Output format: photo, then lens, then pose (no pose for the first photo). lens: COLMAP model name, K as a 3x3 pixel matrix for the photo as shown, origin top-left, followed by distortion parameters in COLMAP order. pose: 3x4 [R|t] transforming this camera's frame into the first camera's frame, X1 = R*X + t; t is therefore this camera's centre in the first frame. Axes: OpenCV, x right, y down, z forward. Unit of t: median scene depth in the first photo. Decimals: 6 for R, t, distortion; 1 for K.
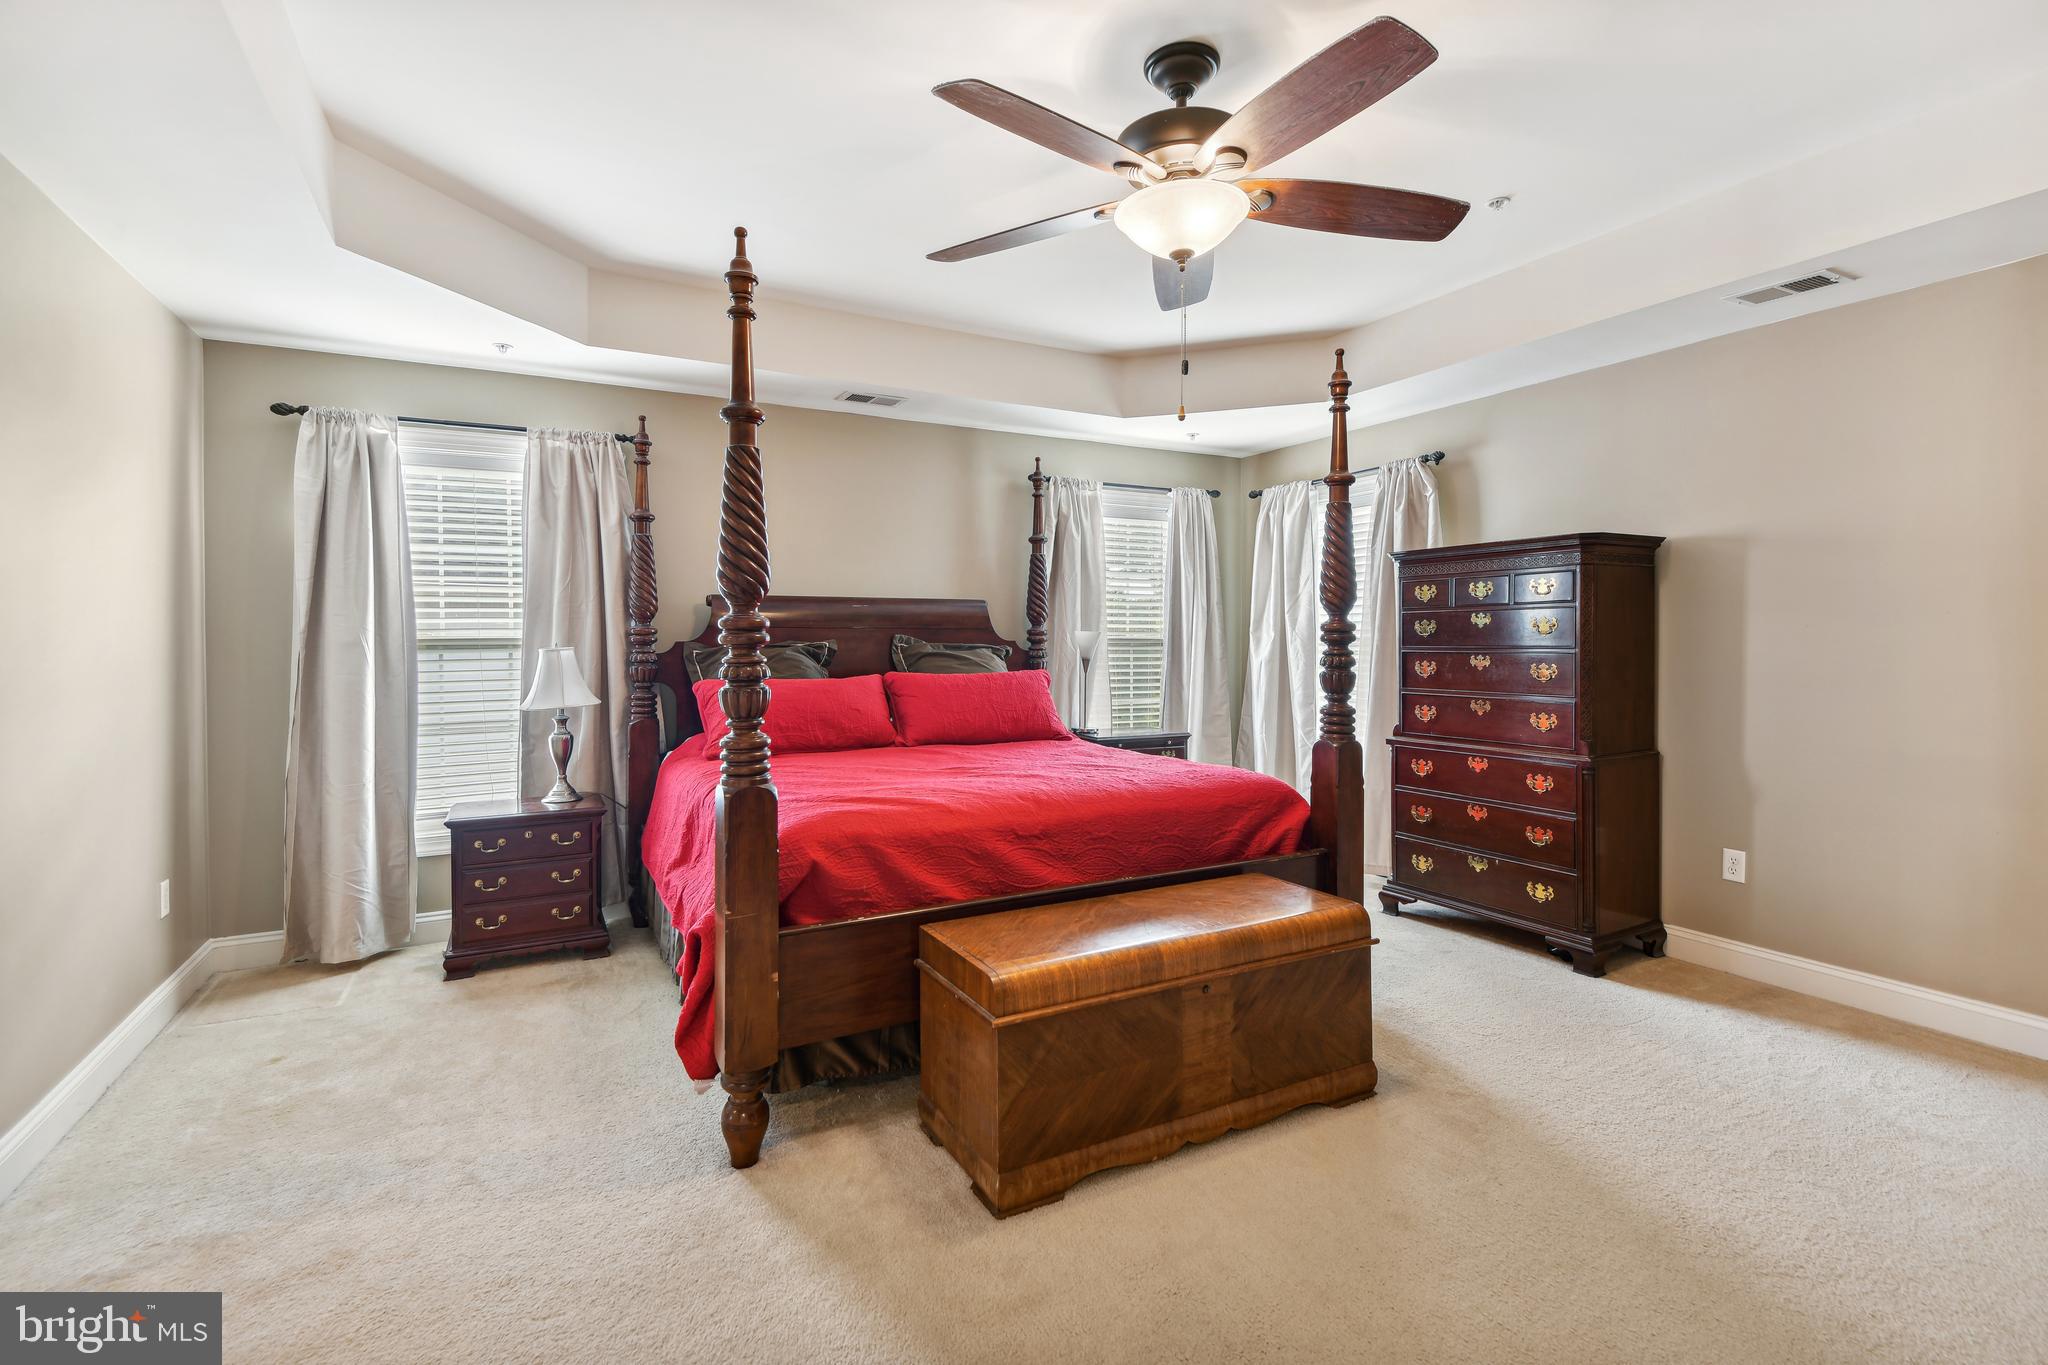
lens RADIAL K [[934.9, 0, 1031.8], [0, 934.9, 639.3], [0, 0, 1]] dist [0.012908, -0.000219]
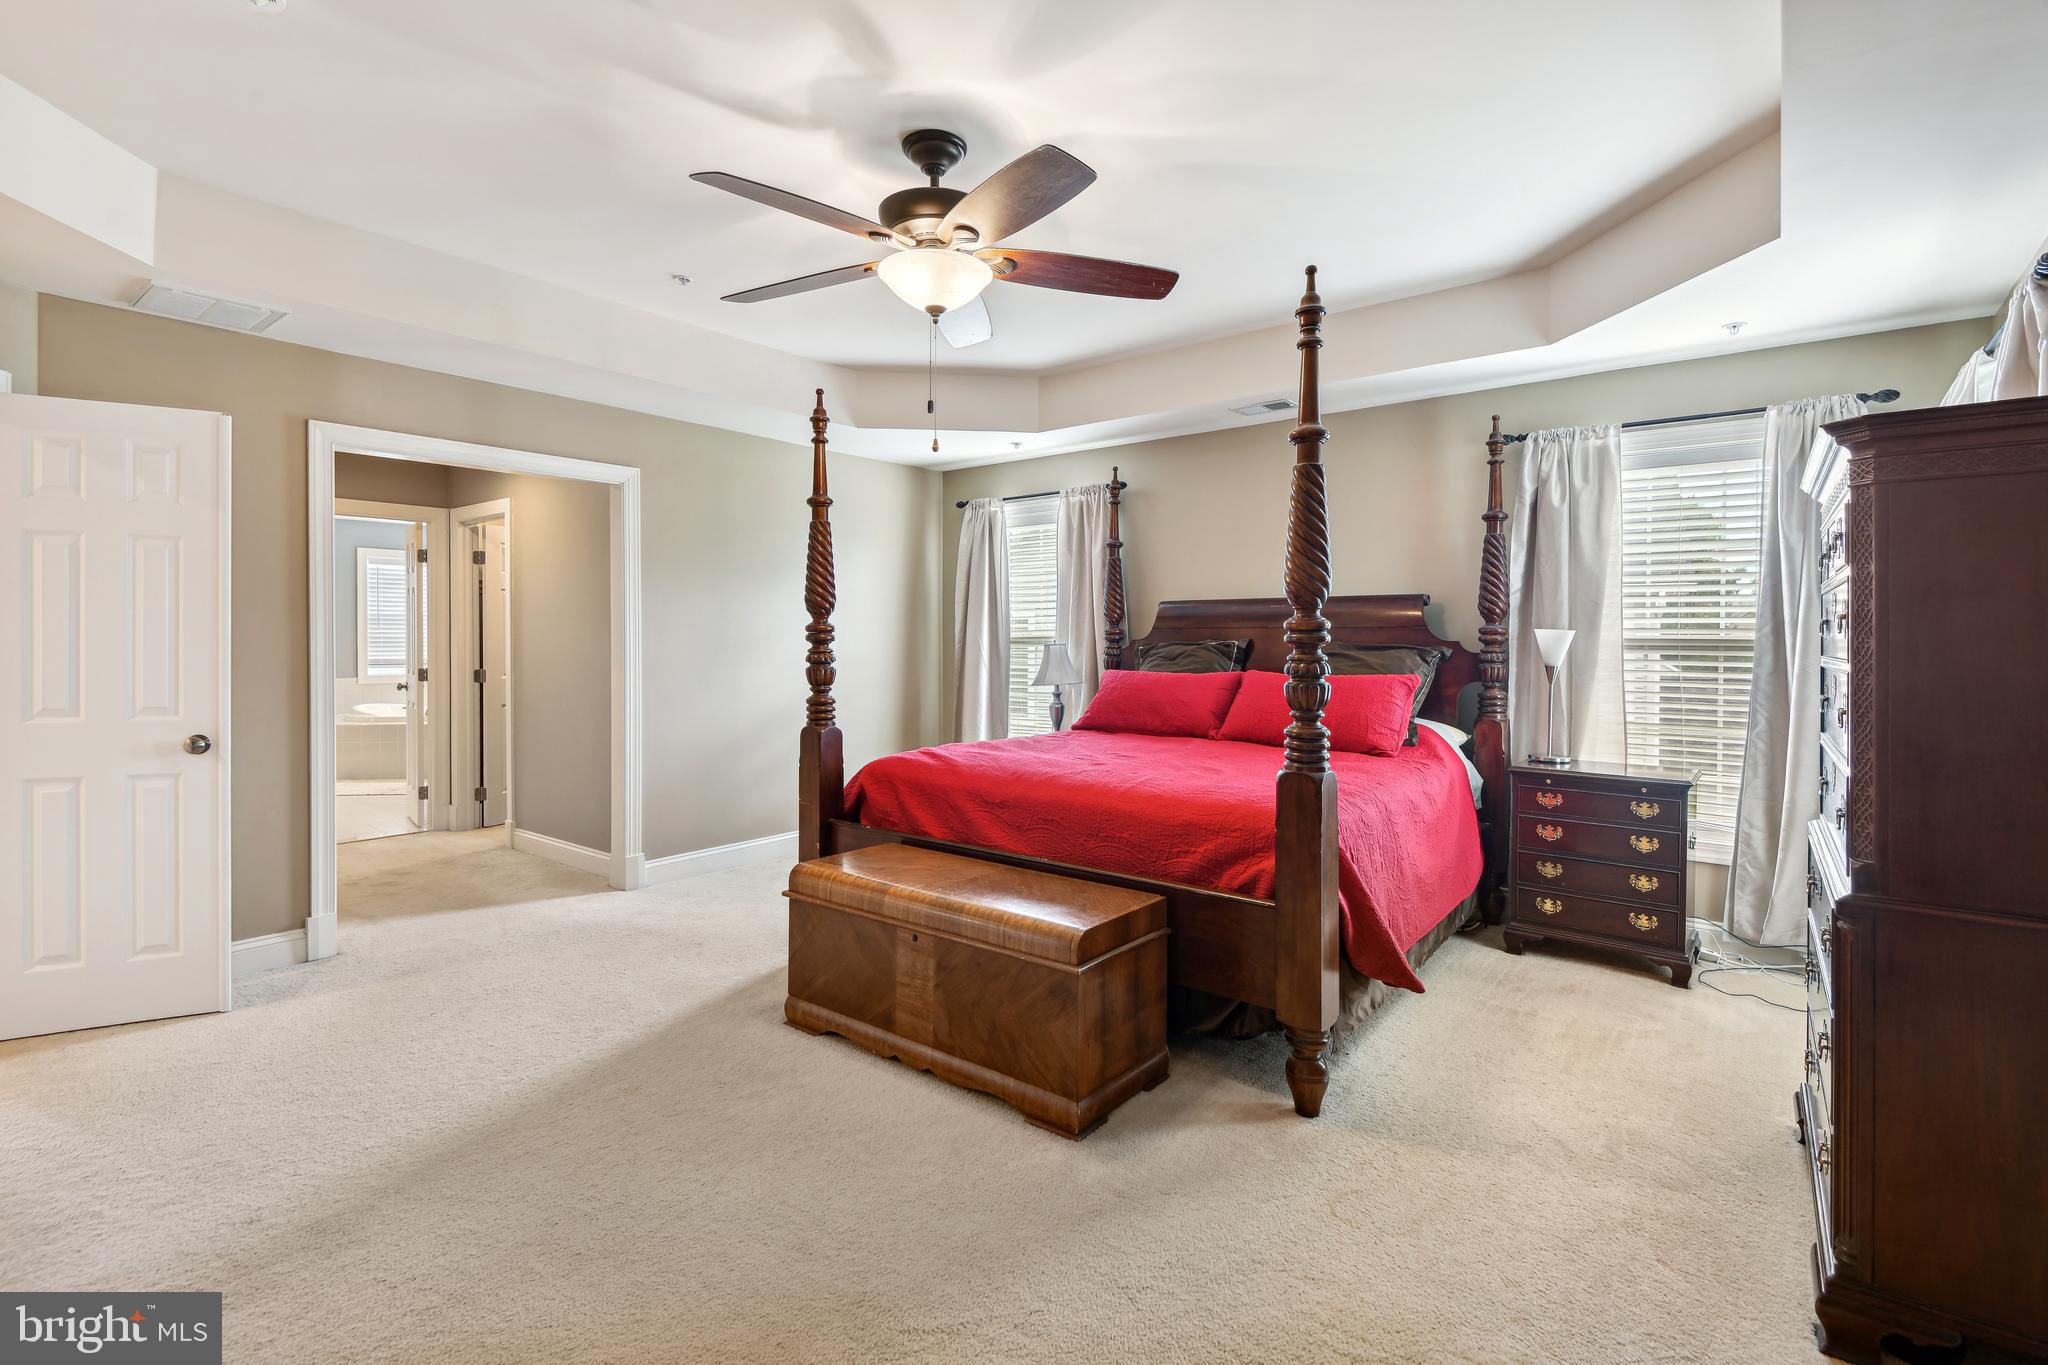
lens RADIAL K [[934.9, 0, 1031.8], [0, 934.9, 639.3], [0, 0, 1]] dist [0.012908, -0.000219]
pose [[0.402849, 0.005285, -0.915251, 0.745678], [-0.003165, 0.999985, 0.004381, -0.003036], [0.915261, 0.001131, 0.402859, 0.375866]]
